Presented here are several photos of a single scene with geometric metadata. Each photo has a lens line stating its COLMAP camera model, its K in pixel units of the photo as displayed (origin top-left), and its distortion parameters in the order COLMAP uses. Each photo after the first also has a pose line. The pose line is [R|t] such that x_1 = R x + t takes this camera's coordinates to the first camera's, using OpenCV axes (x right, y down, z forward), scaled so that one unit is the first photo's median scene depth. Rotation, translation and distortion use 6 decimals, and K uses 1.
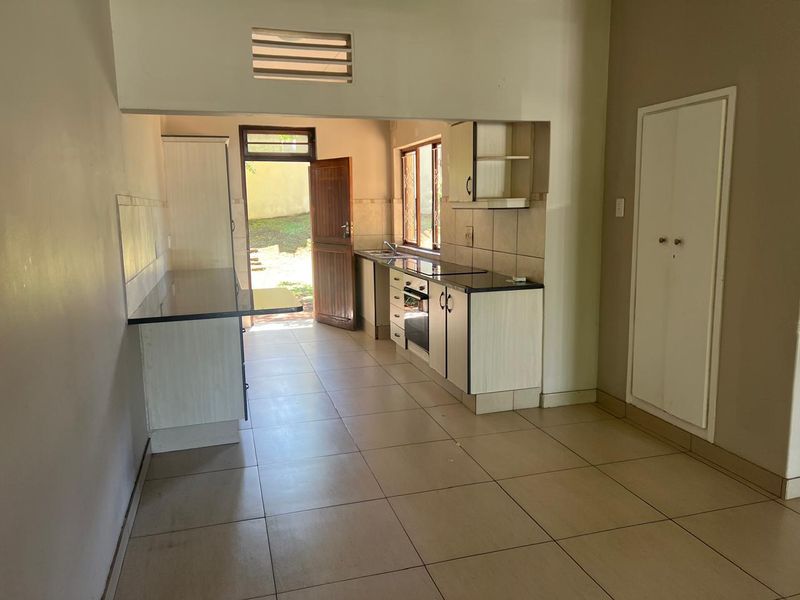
lens RADIAL K [[612.9, 0, 398.5], [0, 612.9, 299.0], [0, 0, 1]] dist [0.064775, -0.023422]
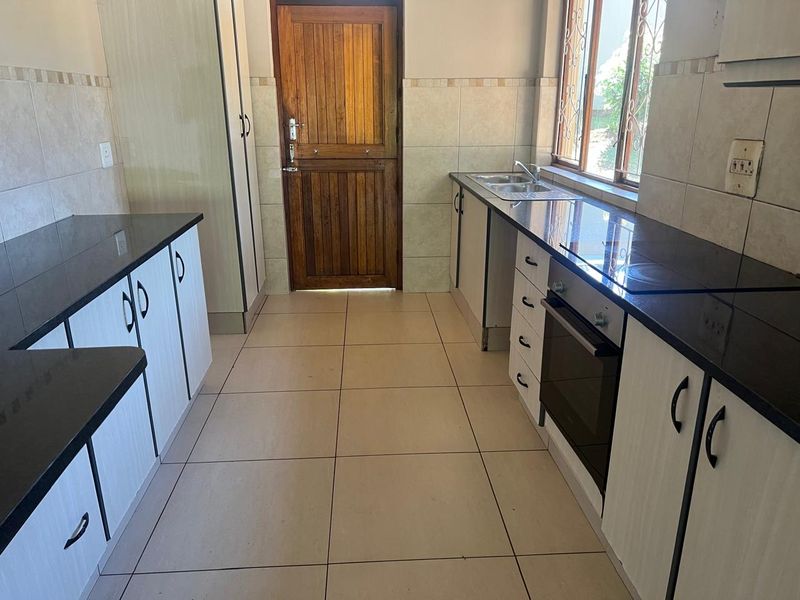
lens RADIAL K [[612.9, 0, 386.3], [0, 612.9, 295.5], [0, 0, 1]] dist [0.064775, -0.023422]
pose [[0.970993, 0.082146, -0.224555, -0.002179], [-0.046381, 0.986004, 0.160142, -0.060861], [0.234567, -0.145082, 0.961213, 0.459633]]
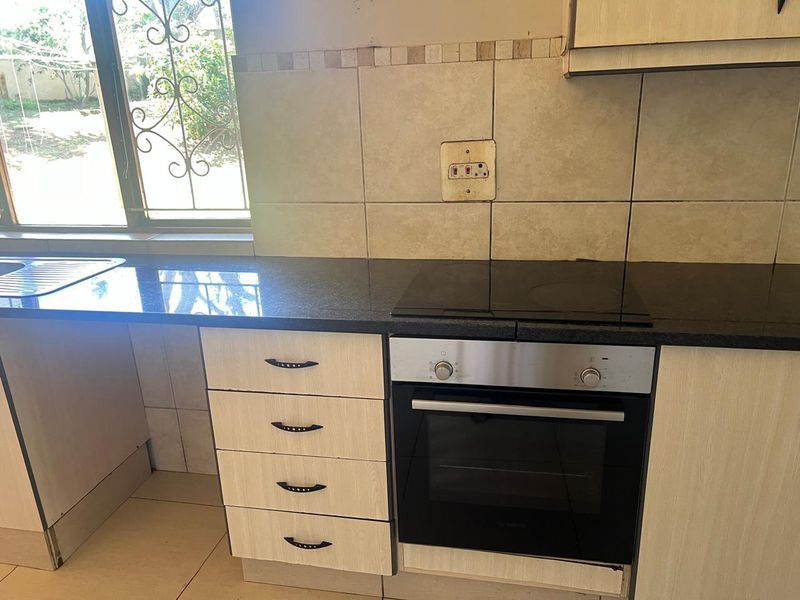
lens RADIAL K [[612.9, 0, 400.2], [0, 612.9, 307.9], [0, 0, 1]] dist [0.064775, -0.023422]
pose [[0.481615, -0.294881, 0.825283, -0.162781], [0.167789, 0.955298, 0.243419, -0.094397], [-0.860171, 0.021239, 0.509564, 0.682967]]
